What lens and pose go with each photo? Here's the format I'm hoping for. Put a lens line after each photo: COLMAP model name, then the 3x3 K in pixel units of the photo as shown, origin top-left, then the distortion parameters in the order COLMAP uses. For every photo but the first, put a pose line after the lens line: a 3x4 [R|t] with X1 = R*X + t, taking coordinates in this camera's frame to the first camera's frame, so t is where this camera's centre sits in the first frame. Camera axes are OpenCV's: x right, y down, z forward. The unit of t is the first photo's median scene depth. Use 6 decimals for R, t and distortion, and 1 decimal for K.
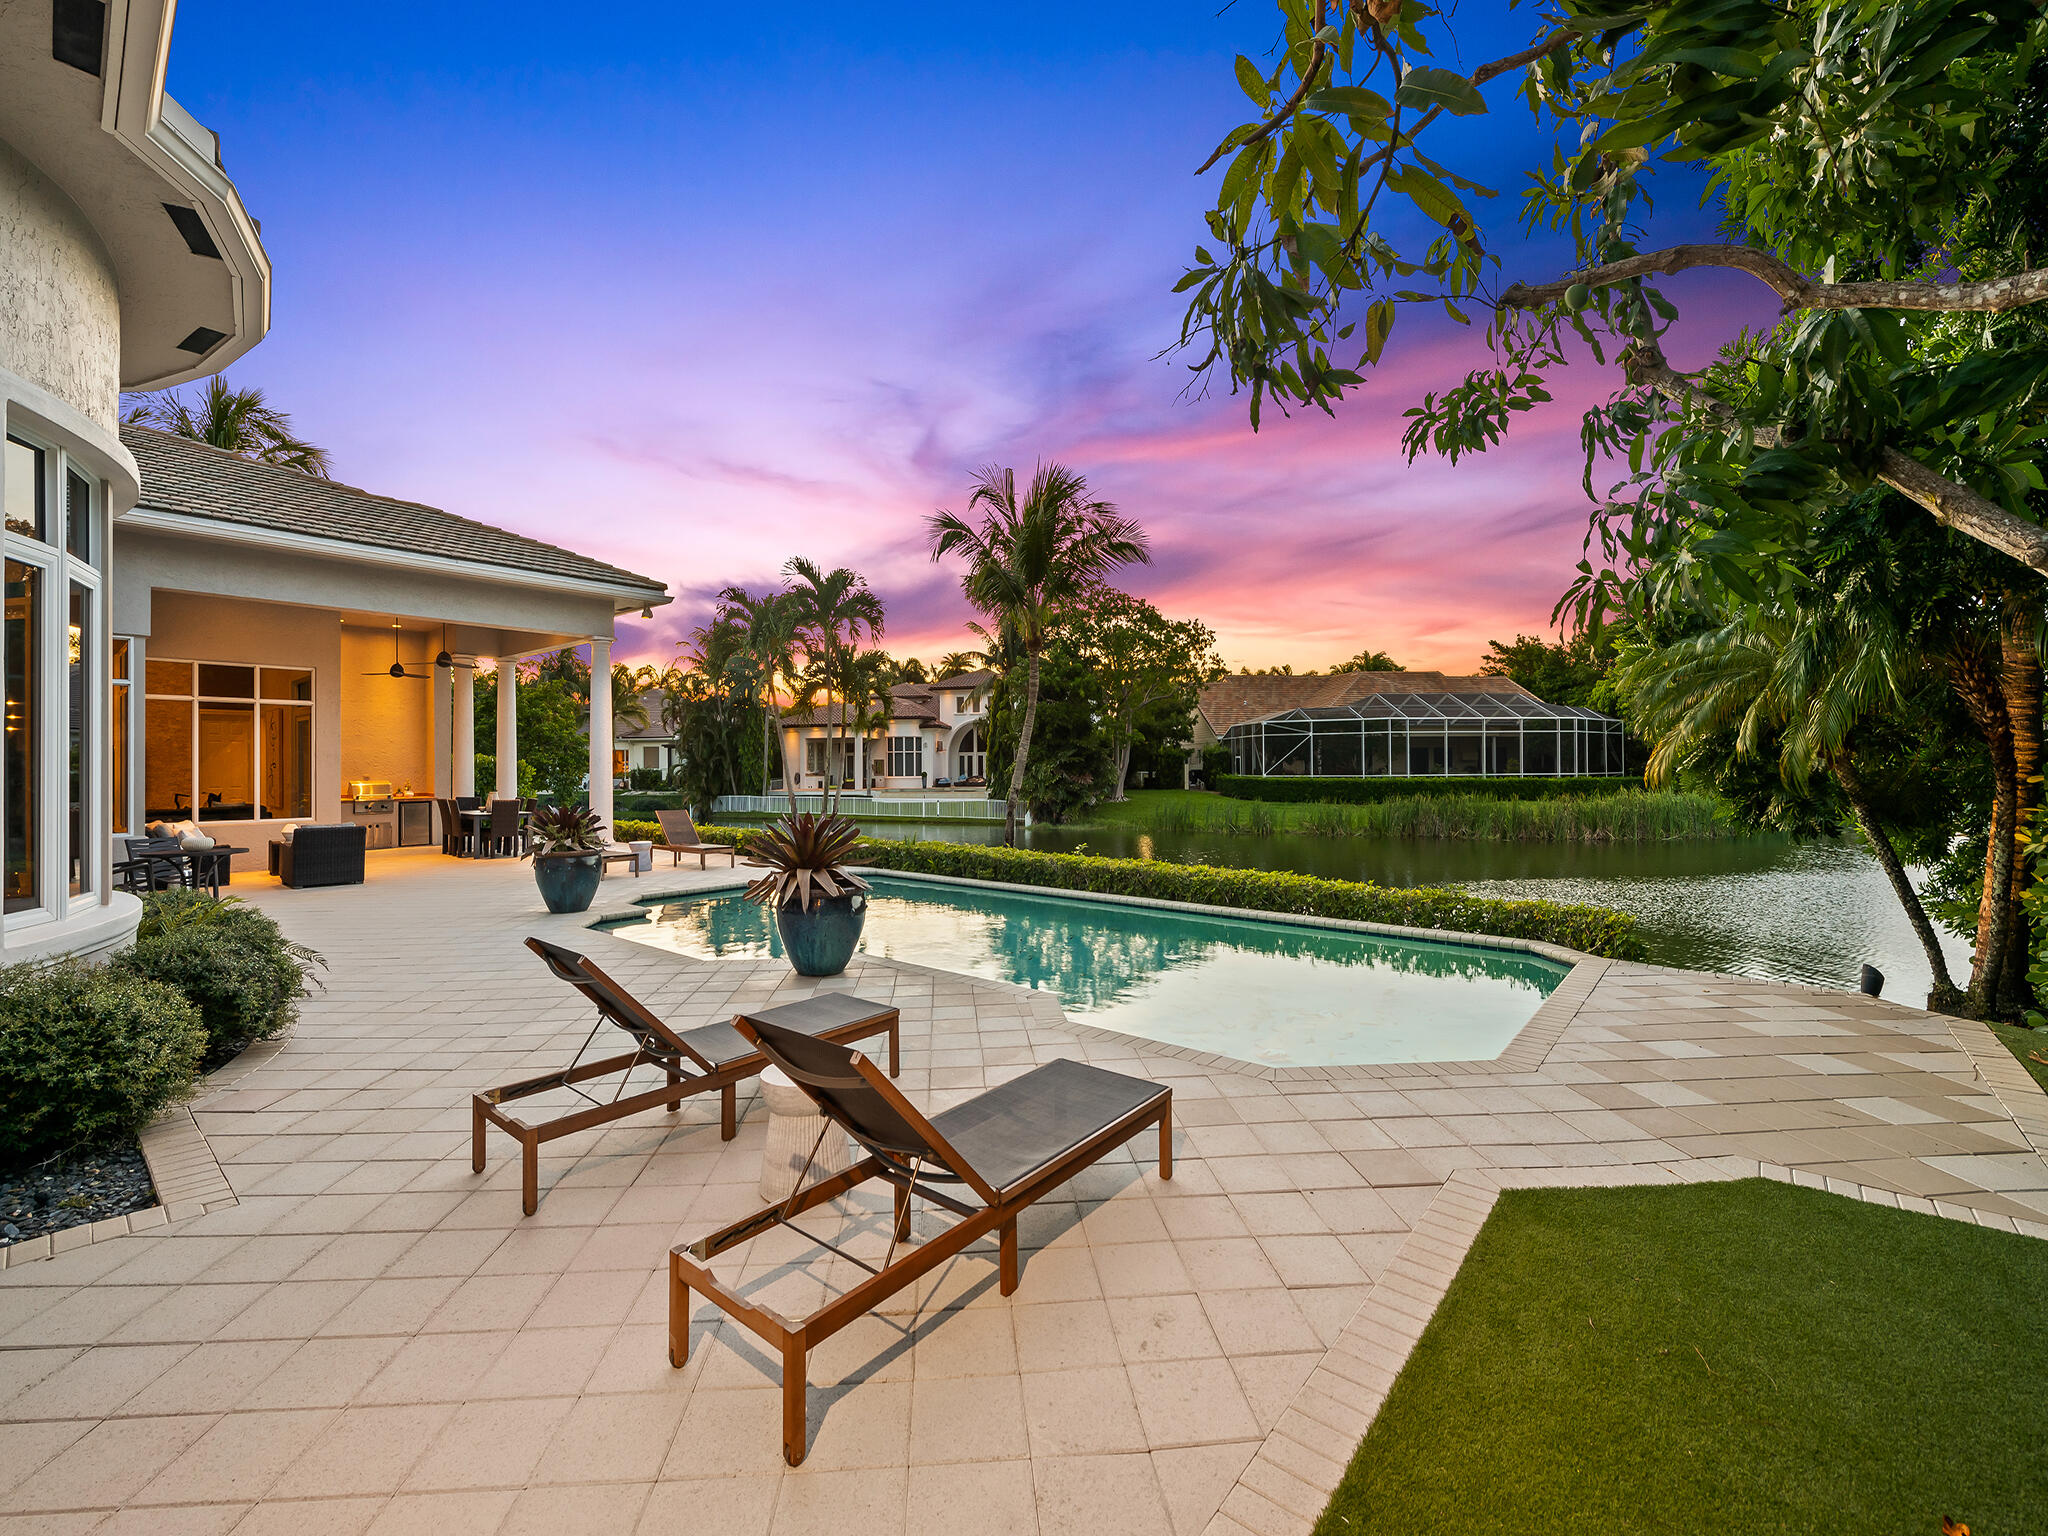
lens RADIAL K [[849.9, 0, 1024.0], [0, 849.9, 768.0], [0, 0, 1]] dist [-0.000199, 0.000046]
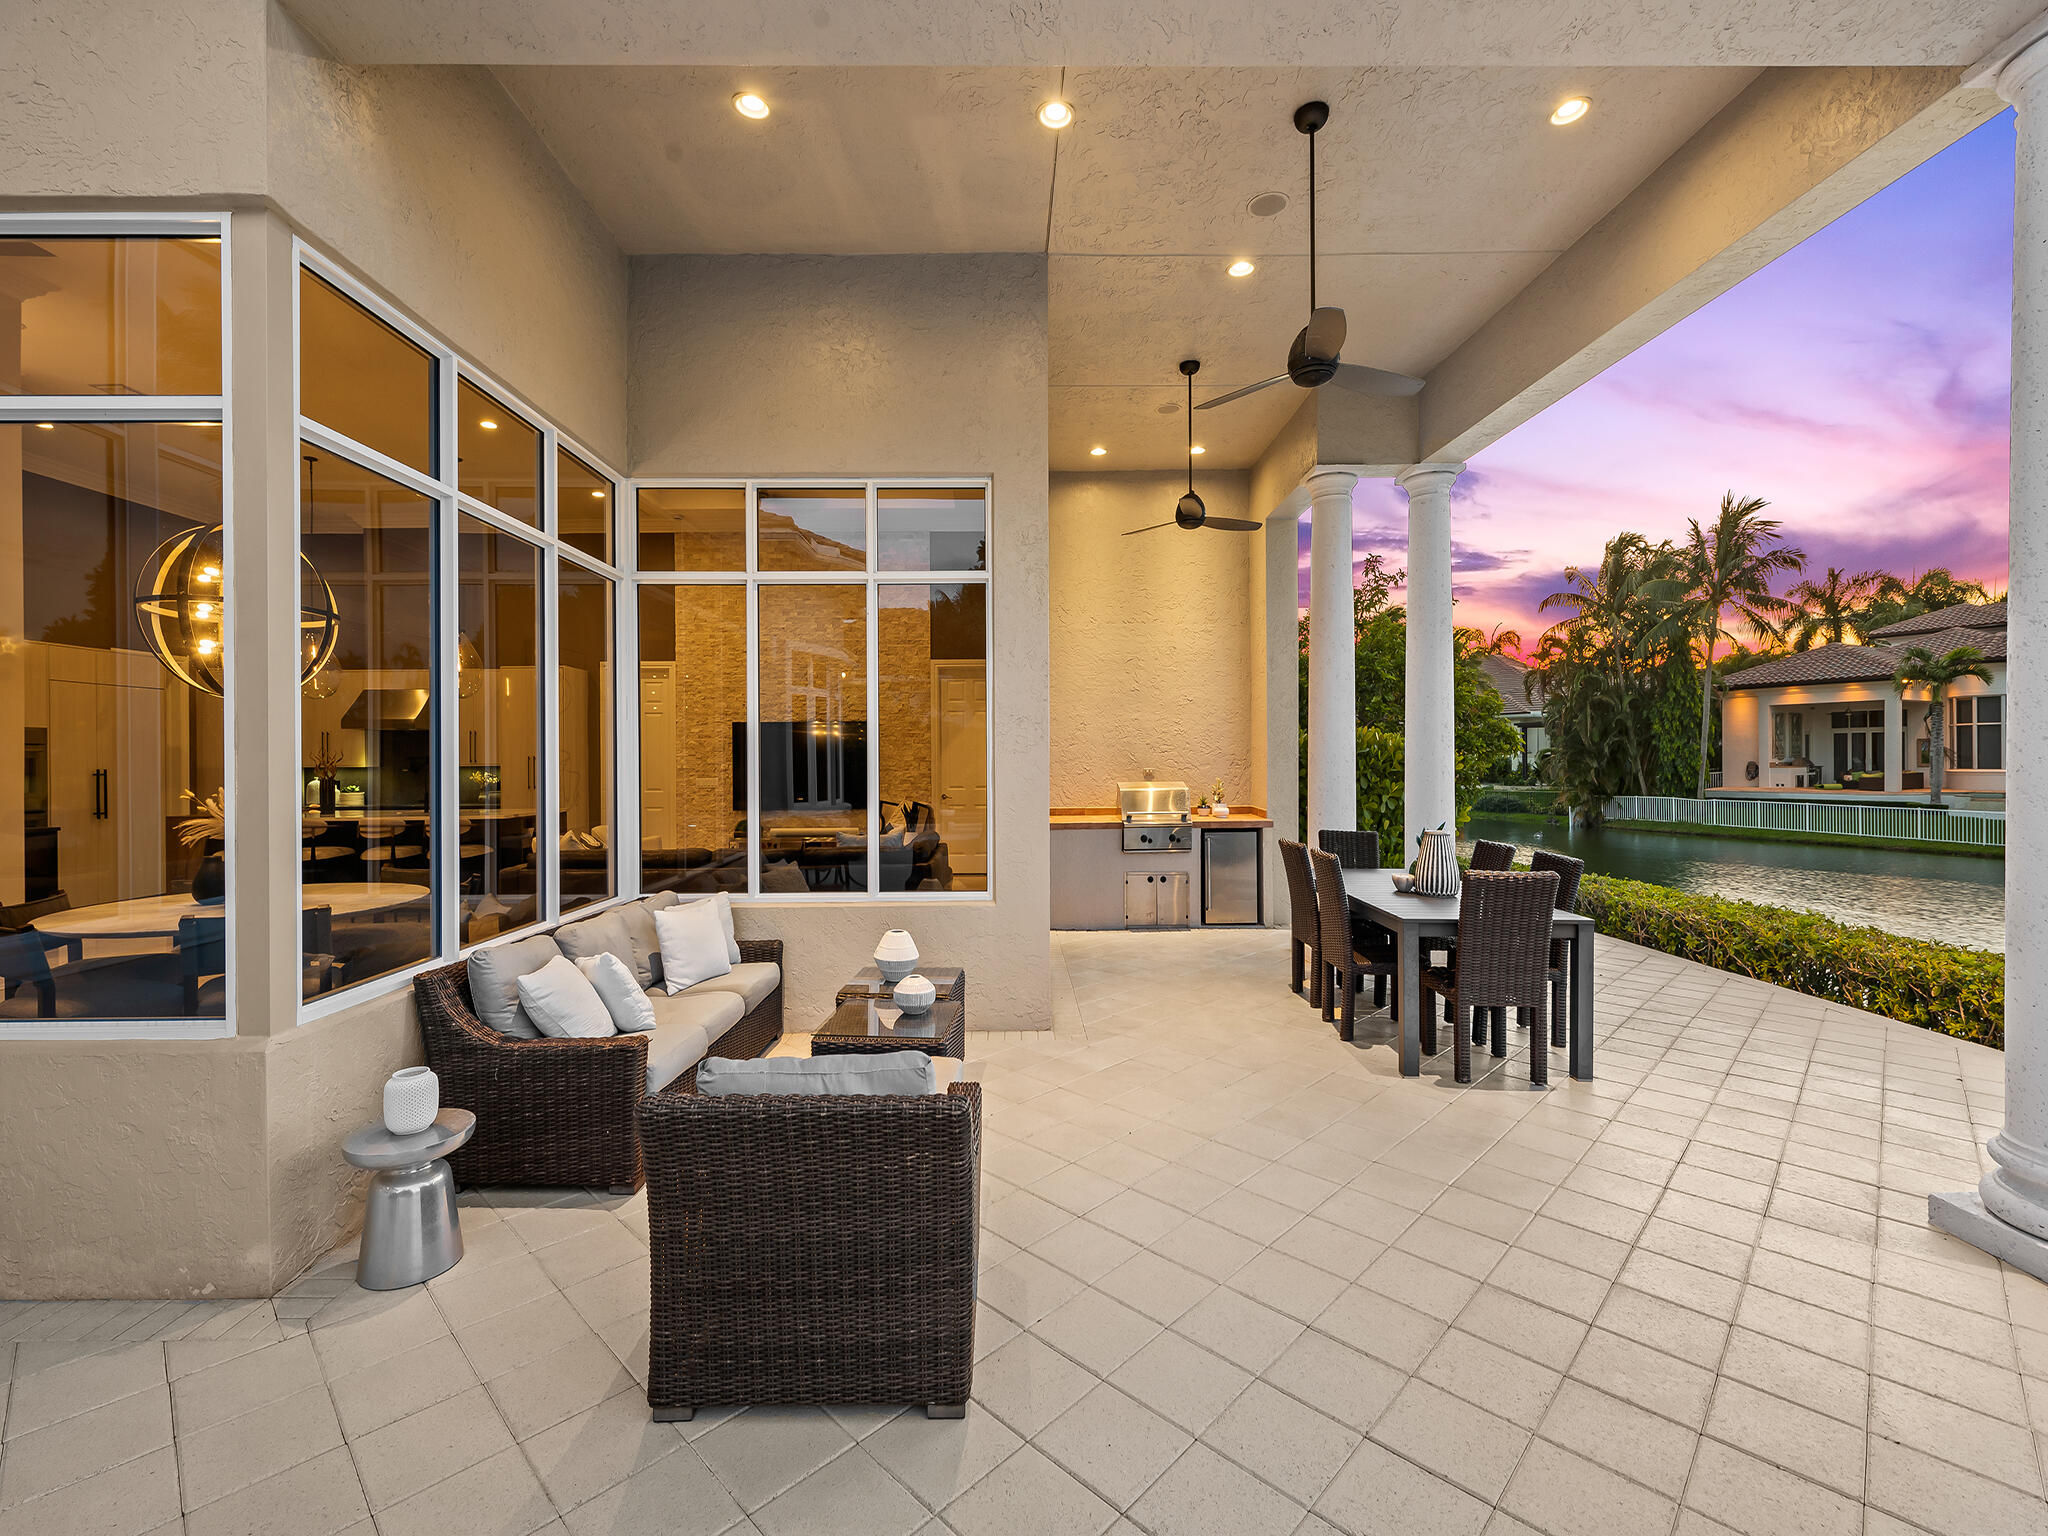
lens RADIAL K [[849.9, 0, 1024.0], [0, 849.9, 768.0], [0, 0, 1]] dist [-0.000199, 0.000046]
pose [[0.644237, 0.006263, -0.764800, -0.149118], [0.004635, 0.999916, 0.012093, 0.000435], [0.764812, -0.011335, 0.644154, 0.210856]]
